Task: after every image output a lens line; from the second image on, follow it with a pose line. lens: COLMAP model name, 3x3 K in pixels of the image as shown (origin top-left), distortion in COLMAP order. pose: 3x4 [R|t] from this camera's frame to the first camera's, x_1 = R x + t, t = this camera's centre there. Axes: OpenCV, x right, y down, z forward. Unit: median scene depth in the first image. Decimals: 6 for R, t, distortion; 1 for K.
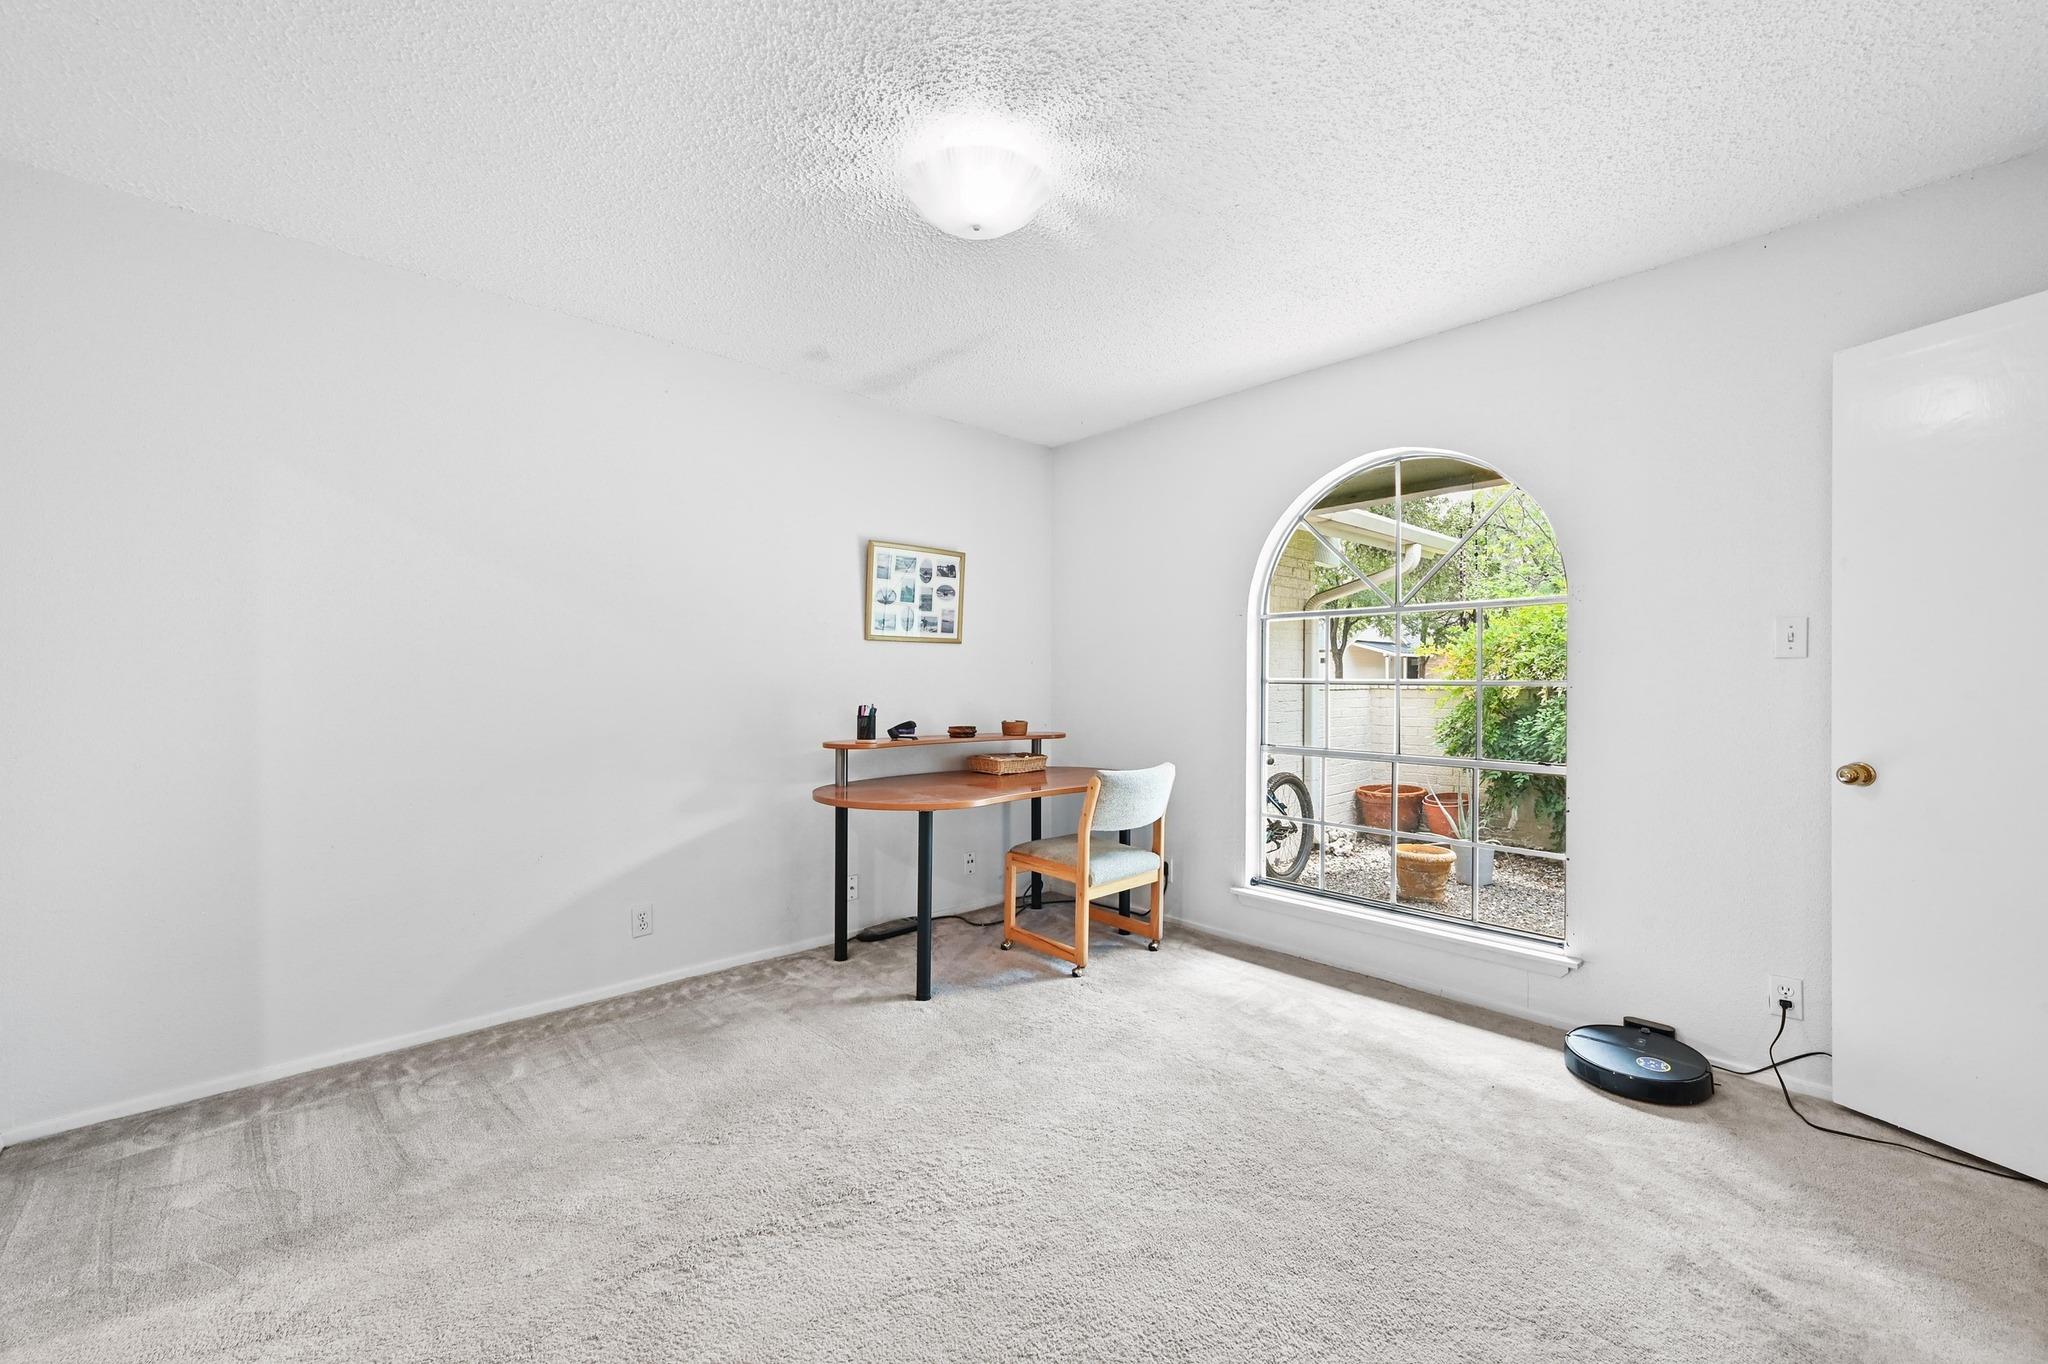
lens RADIAL K [[810.2, 0, 1019.6], [0, 810.2, 681.2], [0, 0, 1]] dist [-0.004584, 0.000817]
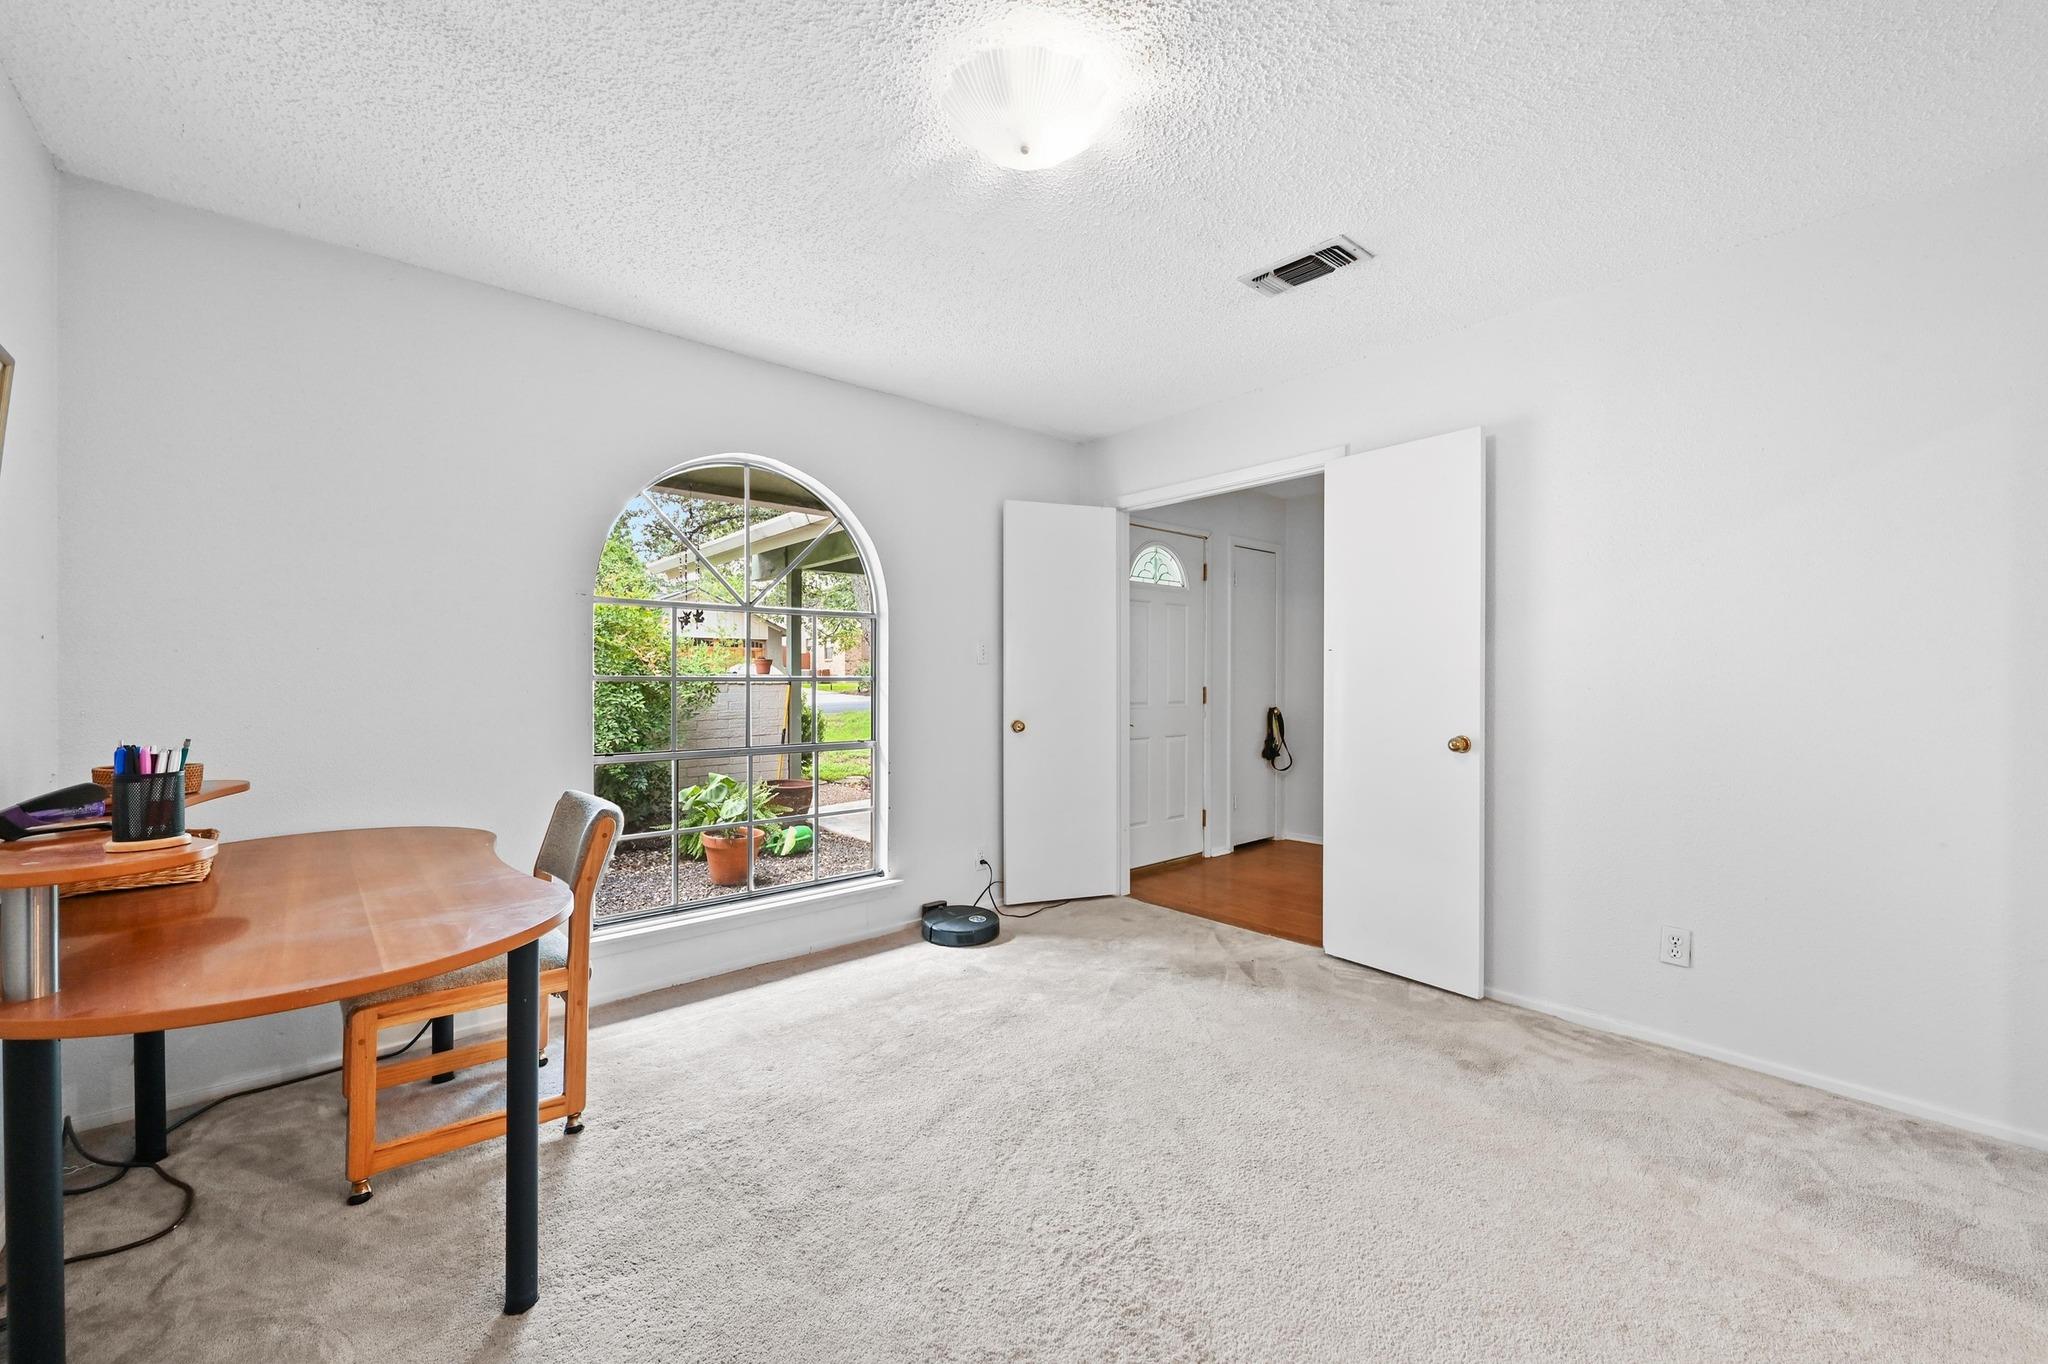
lens RADIAL K [[810.2, 0, 1037.5], [0, 810.2, 673.1], [0, 0, 1]] dist [-0.004584, 0.000817]
pose [[0.012920, 0.000267, 0.999916, -0.495138], [0.000659, 1.000000, -0.000276, -0.004389], [-0.999916, 0.000663, 0.012920, 0.531443]]
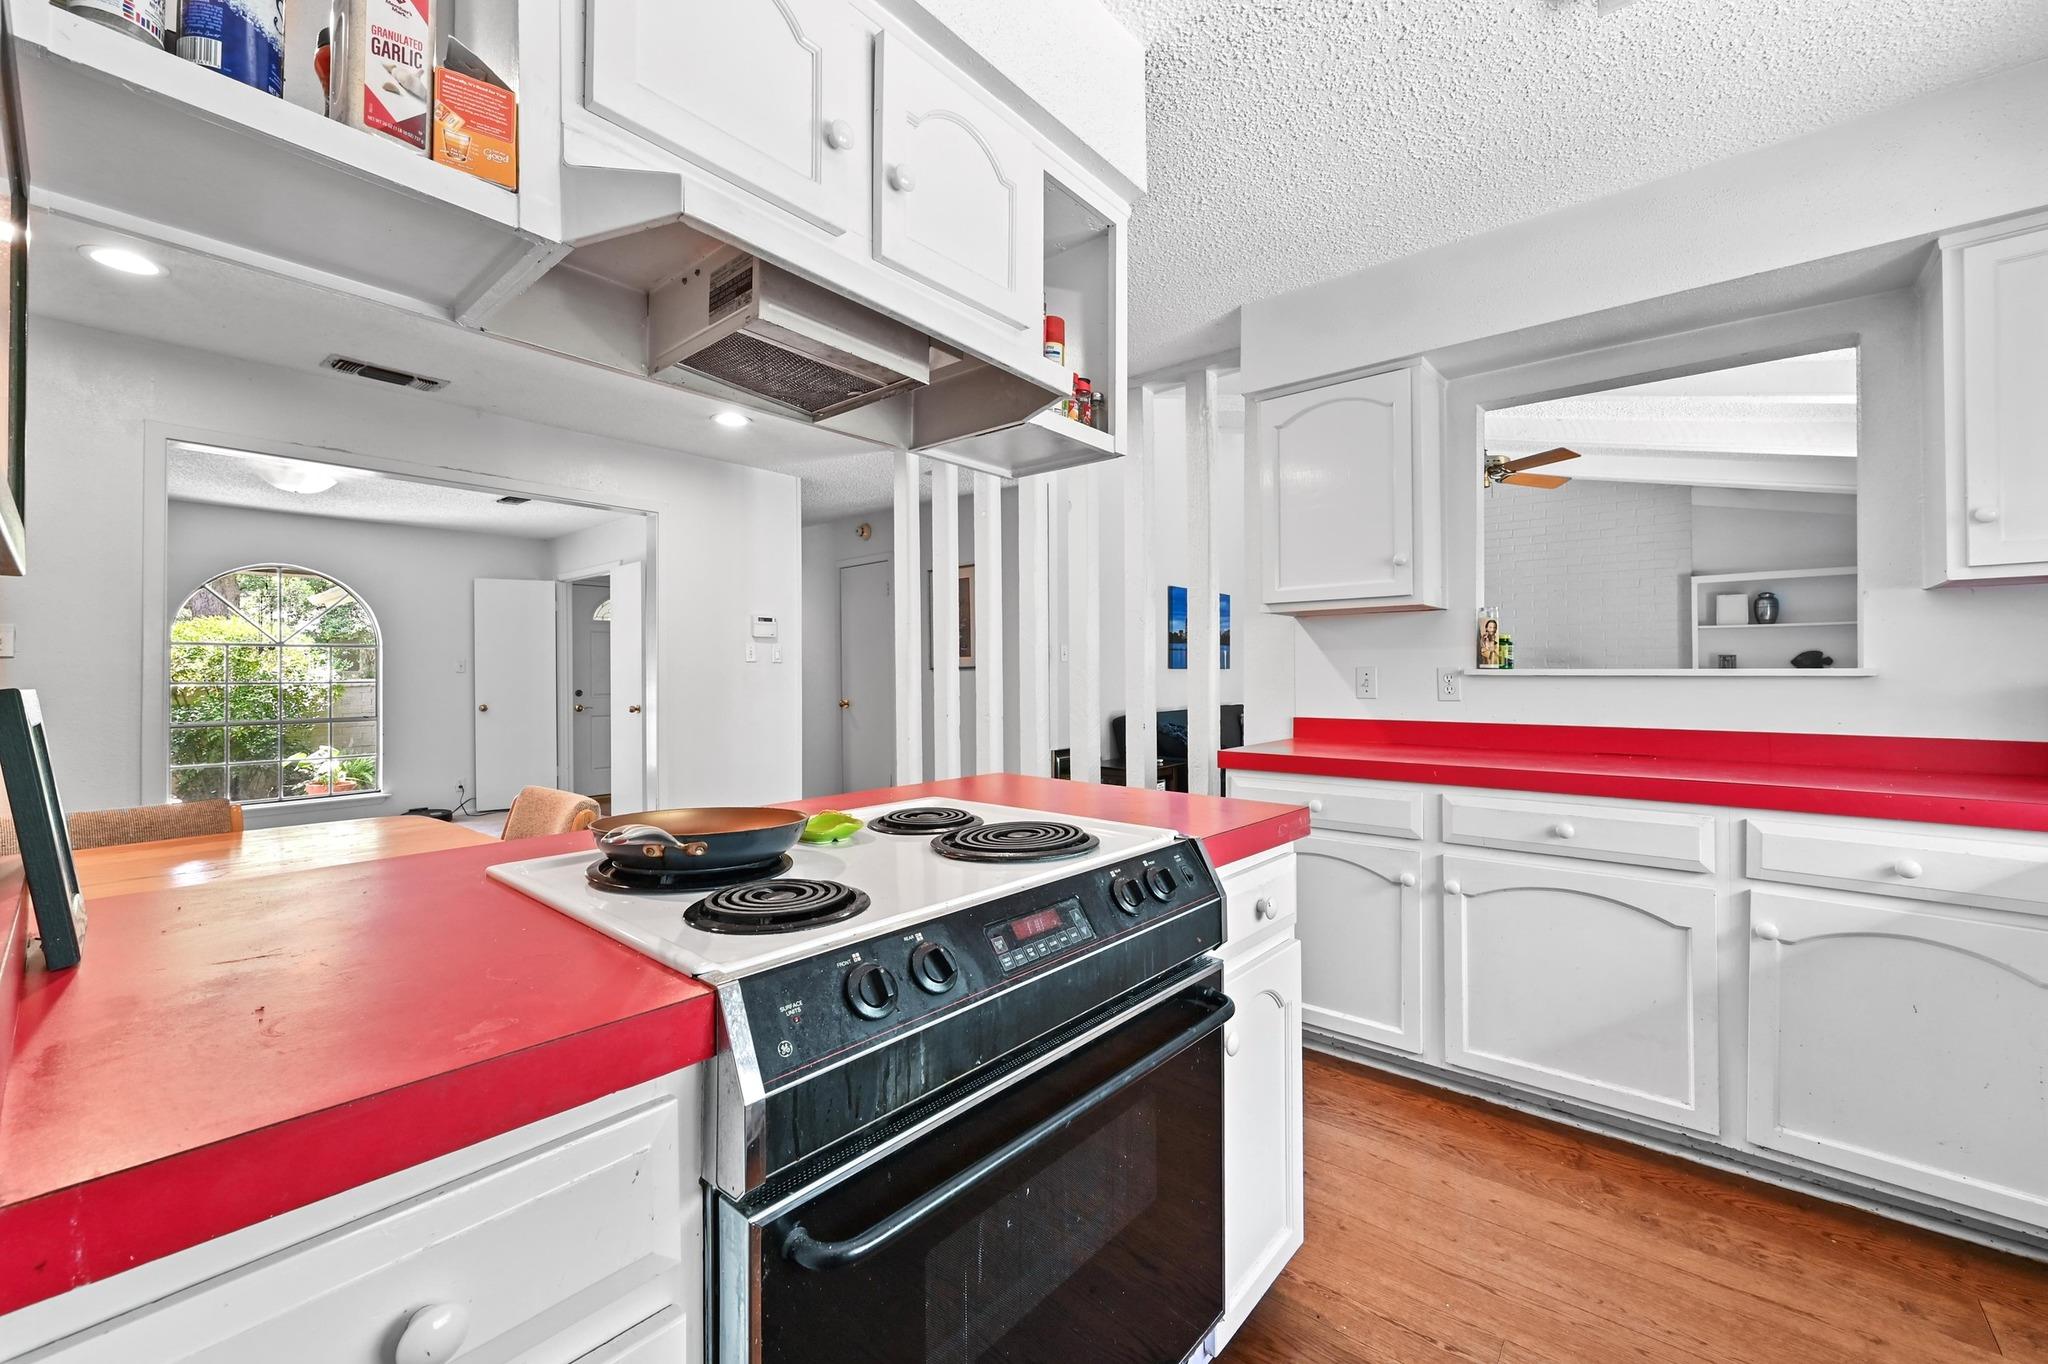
lens RADIAL K [[810.2, 0, 1022.6], [0, 810.2, 666.5], [0, 0, 1]] dist [-0.004584, 0.000817]
pose [[-0.127949, 0.006855, 0.991757, -1.390093], [0.011898, 0.999915, -0.005376, -0.006845], [-0.991709, 0.011112, -0.128019, -0.383544]]
